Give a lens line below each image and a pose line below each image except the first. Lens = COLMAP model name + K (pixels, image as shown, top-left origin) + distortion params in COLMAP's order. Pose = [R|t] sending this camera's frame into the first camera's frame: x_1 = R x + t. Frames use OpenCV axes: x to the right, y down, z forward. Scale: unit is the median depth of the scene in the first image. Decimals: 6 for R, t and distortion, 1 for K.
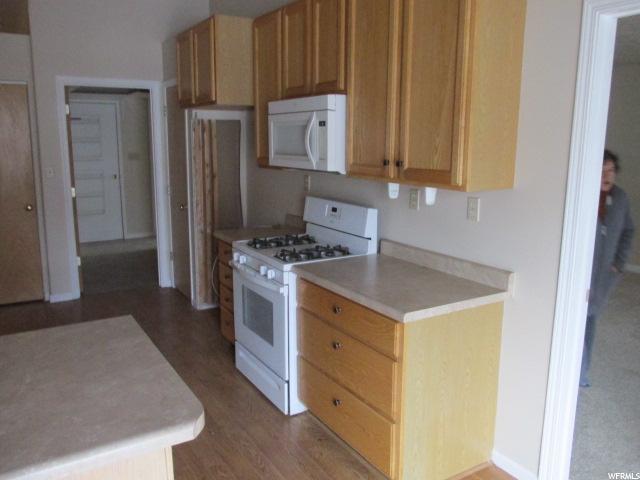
lens RADIAL K [[547.1, 0, 320.0], [0, 547.1, 240.0], [0, 0, 1]] dist [-0.005163, -0.004464]
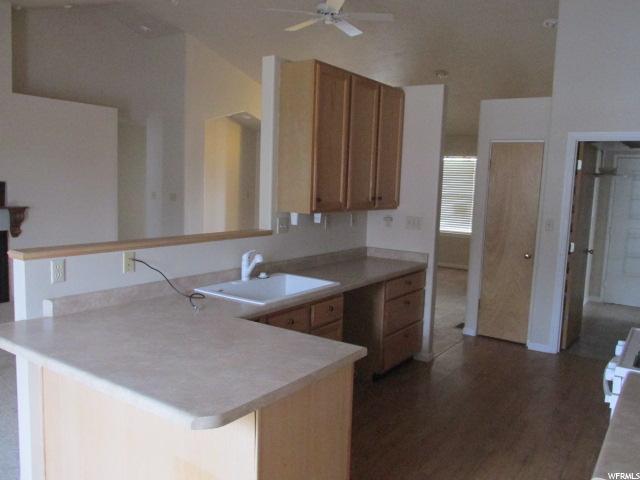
lens RADIAL K [[547.1, 0, 320.0], [0, 547.1, 240.0], [0, 0, 1]] dist [-0.005163, -0.004464]
pose [[0.433559, 0.119711, -0.893138, 0.243904], [-0.206819, 0.977898, 0.030675, -0.038518], [0.877070, 0.171418, 0.448735, 0.164341]]
